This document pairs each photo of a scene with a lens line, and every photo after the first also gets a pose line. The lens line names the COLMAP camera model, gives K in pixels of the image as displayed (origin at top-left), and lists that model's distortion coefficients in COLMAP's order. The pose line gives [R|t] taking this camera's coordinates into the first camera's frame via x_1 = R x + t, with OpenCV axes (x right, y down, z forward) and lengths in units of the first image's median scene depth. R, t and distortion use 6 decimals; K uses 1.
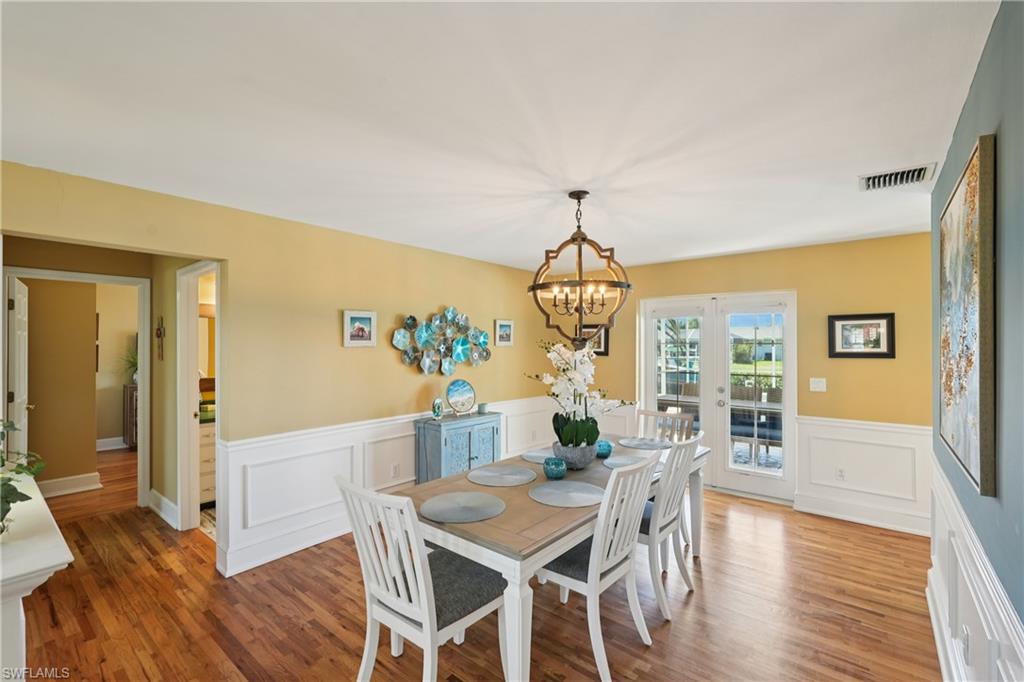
lens RADIAL K [[450.2, 0, 512.4], [0, 450.2, 342.1], [0, 0, 1]] dist [-0.008913, 0.001090]
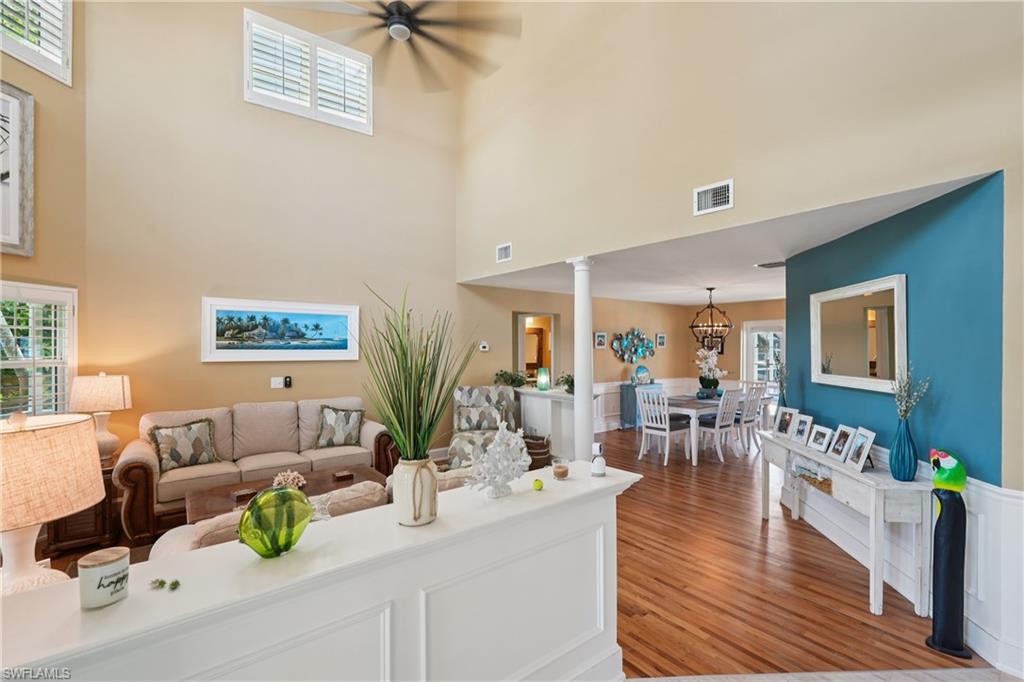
lens RADIAL K [[450.2, 0, 517.7], [0, 450.2, 347.2], [0, 0, 1]] dist [-0.008913, 0.001090]
pose [[0.975377, 0.004846, -0.220489, -0.240825], [-0.002258, 0.999926, 0.011990, -0.022140], [0.220530, -0.011197, 0.975316, -1.161188]]
